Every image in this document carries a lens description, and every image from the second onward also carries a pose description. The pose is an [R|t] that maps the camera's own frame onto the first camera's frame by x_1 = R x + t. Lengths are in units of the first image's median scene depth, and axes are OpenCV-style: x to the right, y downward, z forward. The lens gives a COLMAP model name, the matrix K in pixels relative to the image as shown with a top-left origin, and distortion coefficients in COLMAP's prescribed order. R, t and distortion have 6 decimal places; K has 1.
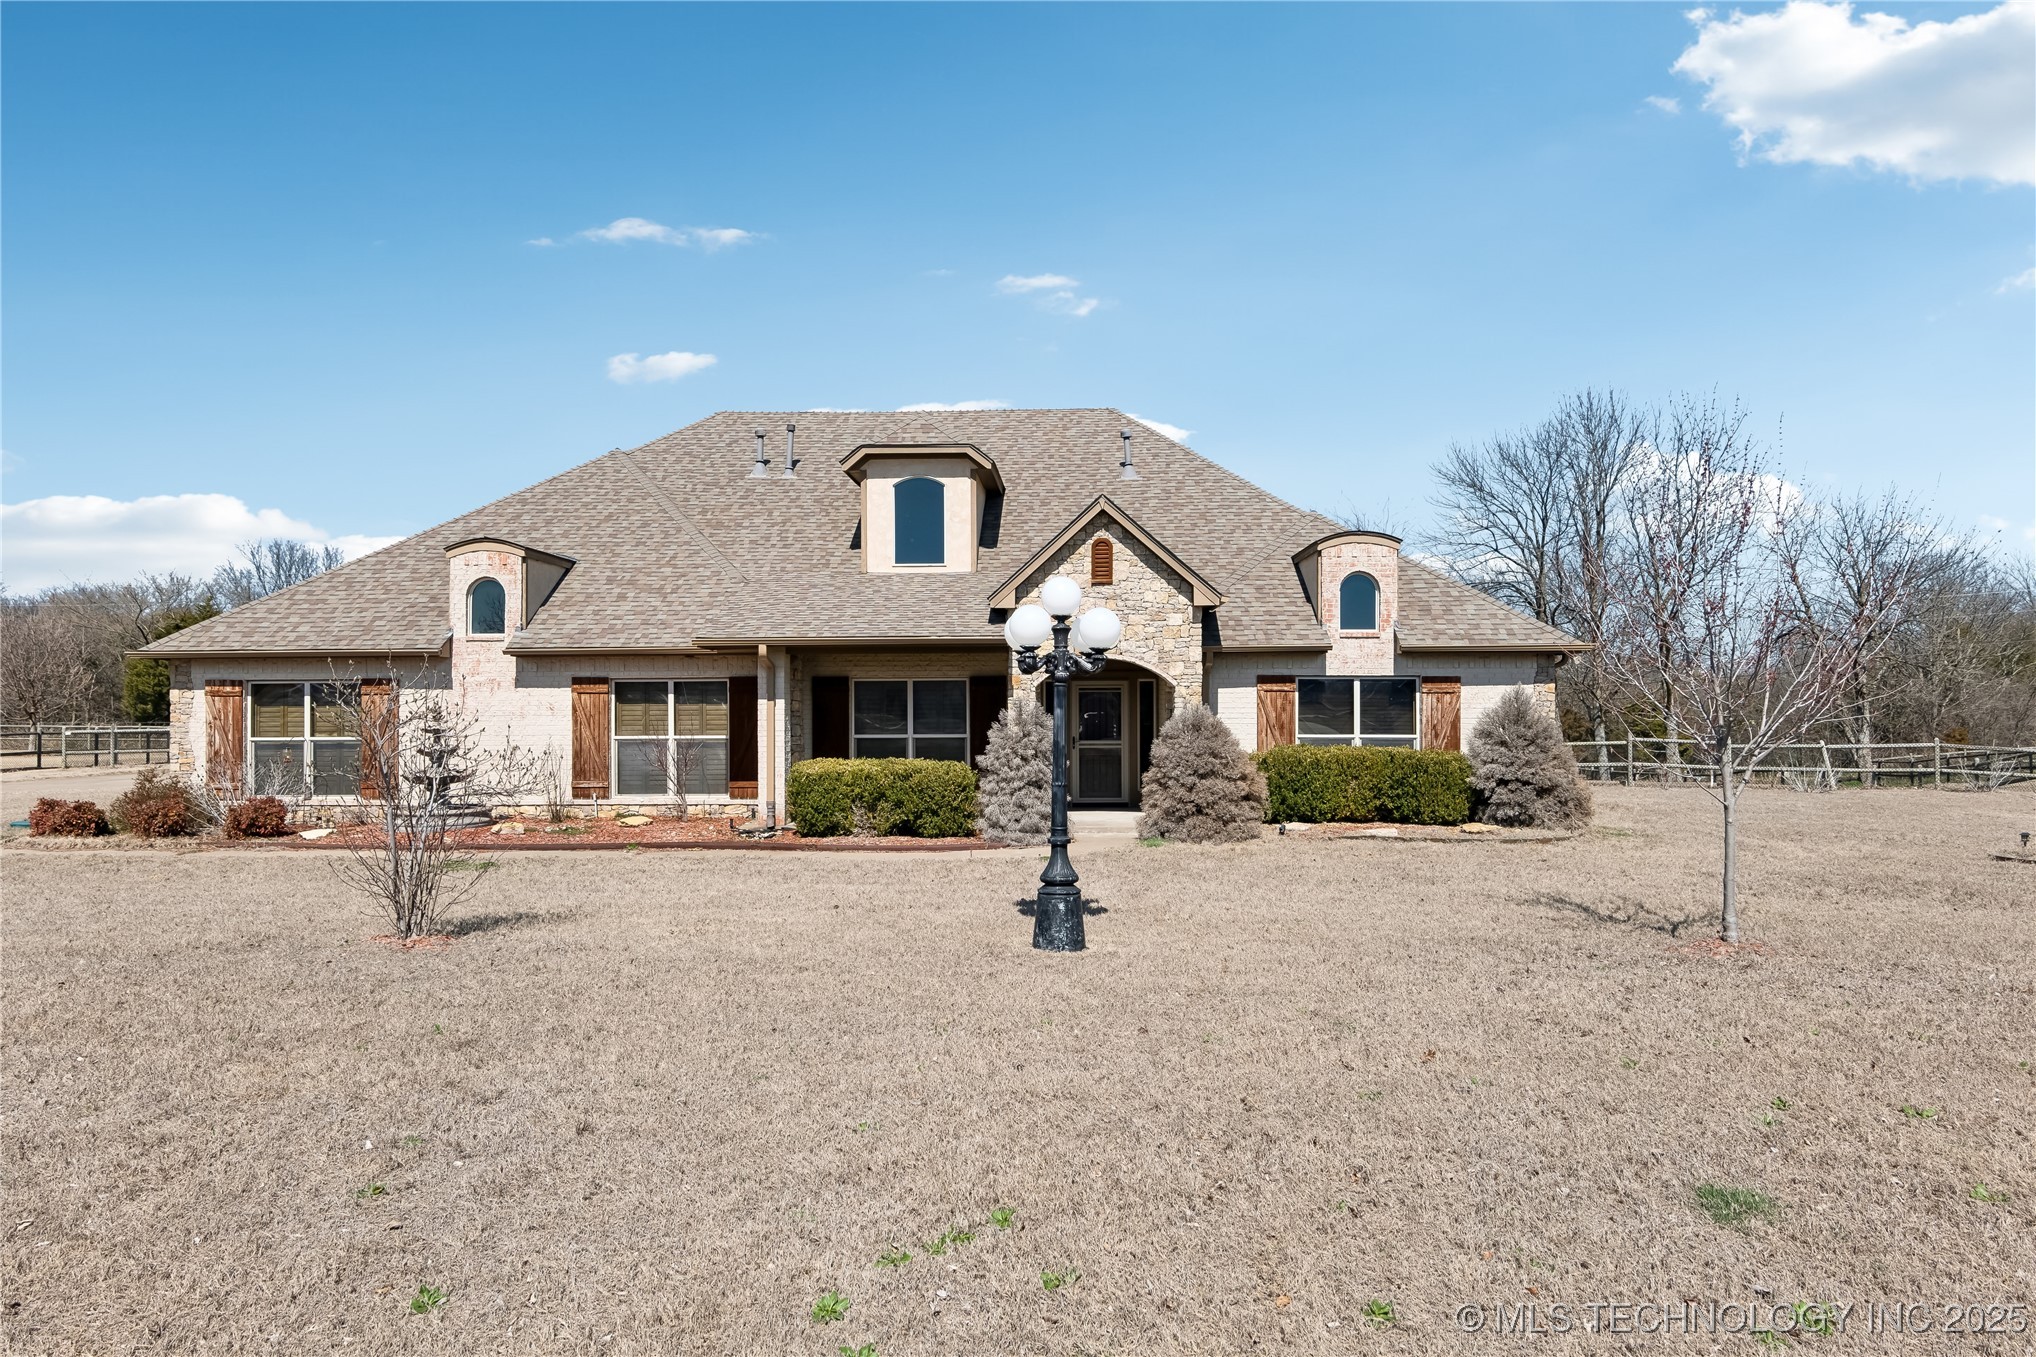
lens RADIAL K [[1287.6, 0, 1018.1], [0, 1287.6, 683.8], [0, 0, 1]] dist [0.004602, 0.000319]
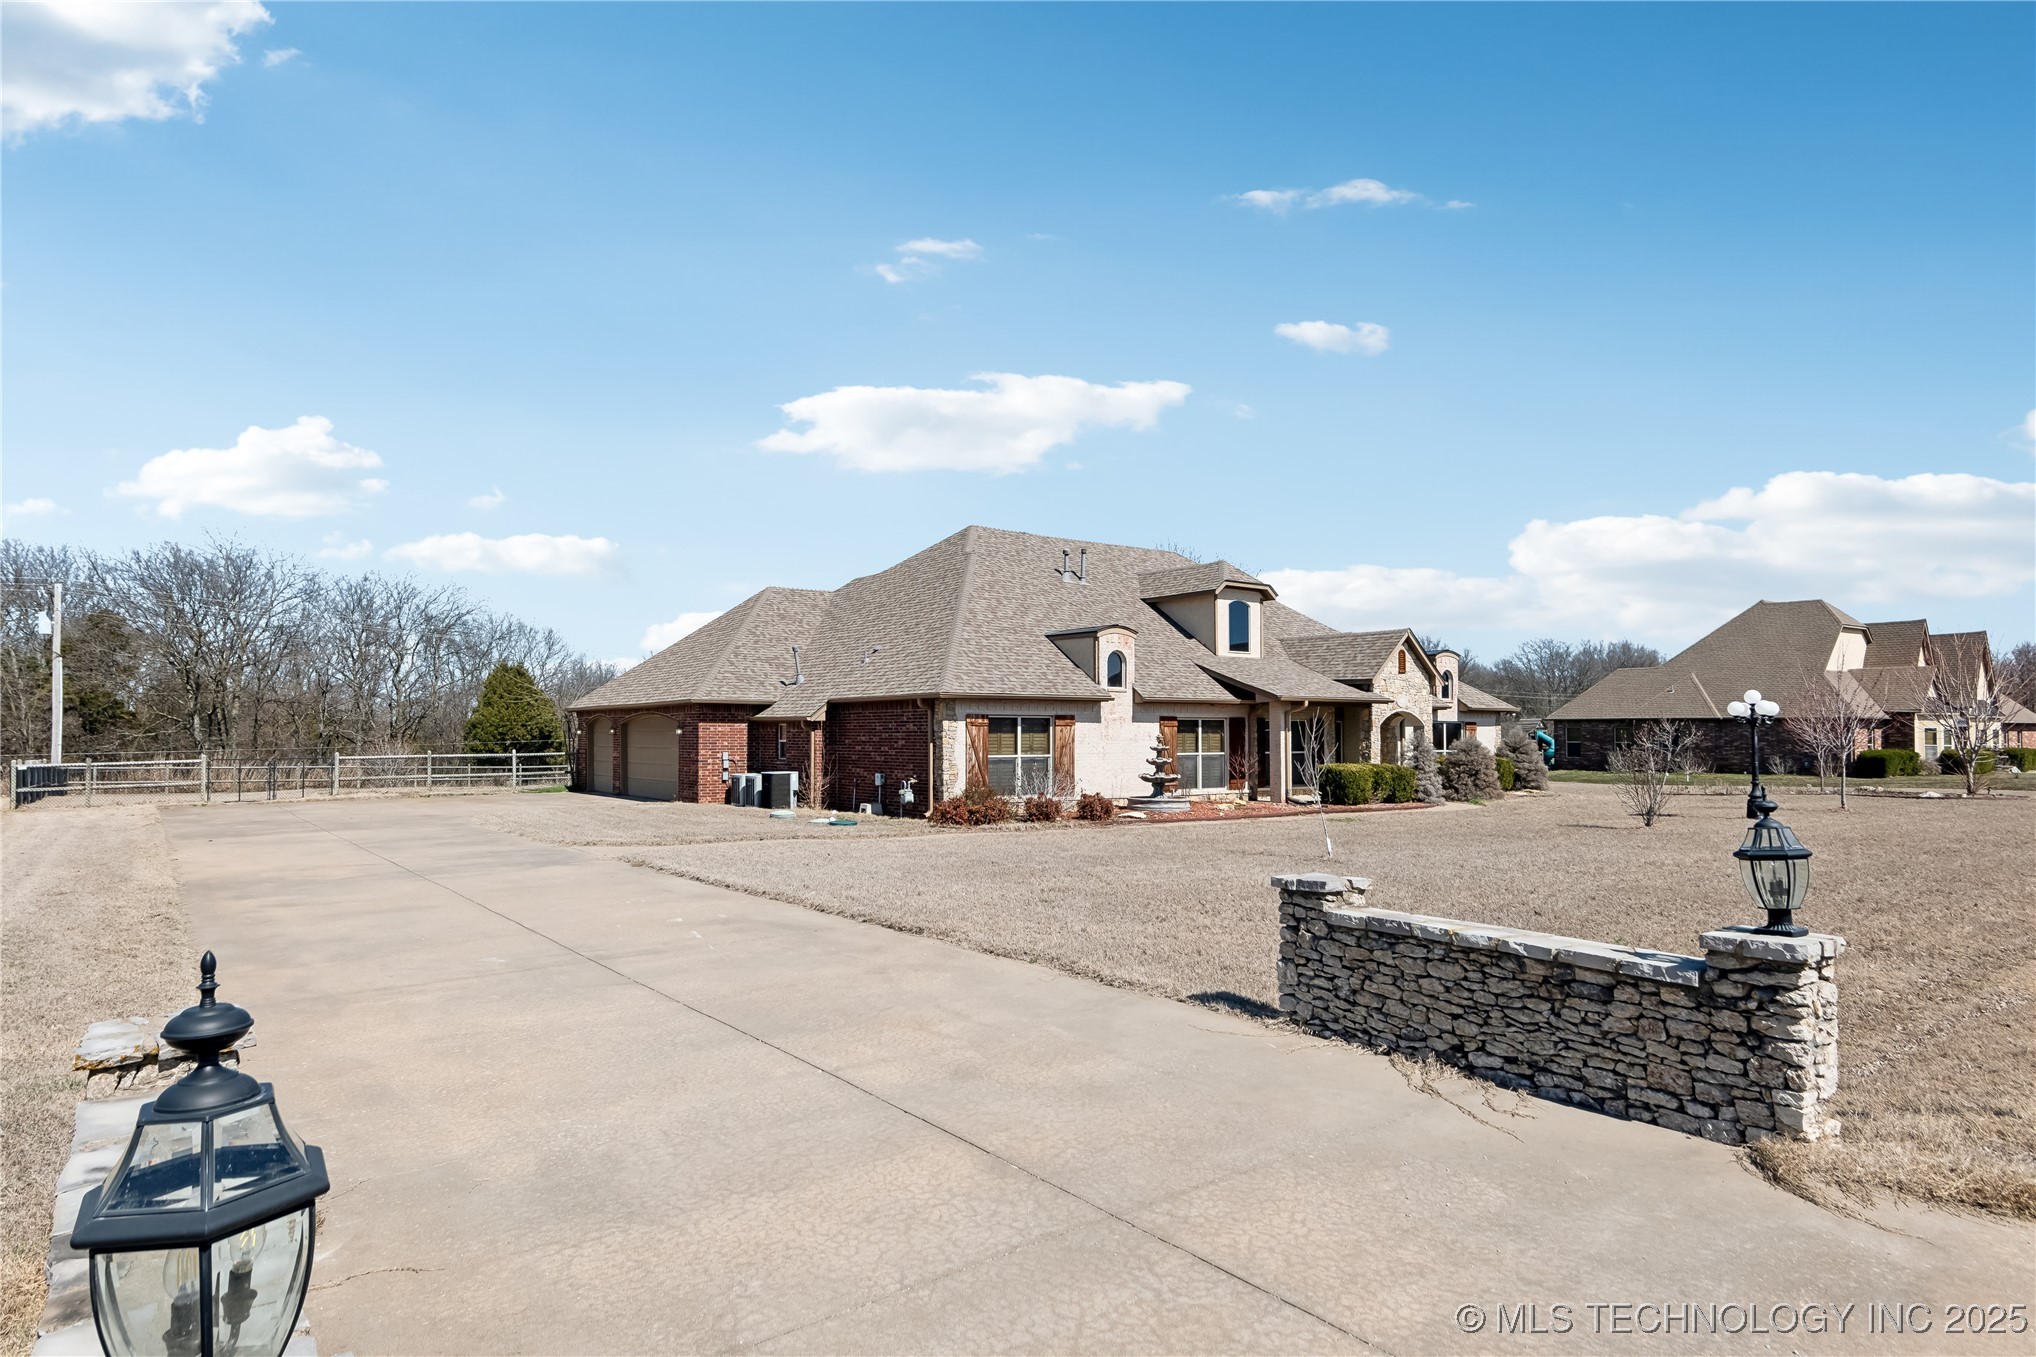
lens RADIAL K [[1120.5, 0, 1017.2], [0, 1120.5, 687.6], [0, 0, 1]] dist [0.005546, 0.000940]
pose [[0.799687, 0.029454, 0.599695, -1.321886], [-0.014311, 0.999447, -0.030004, 0.003438], [-0.600247, 0.015412, 0.799666, -0.009509]]
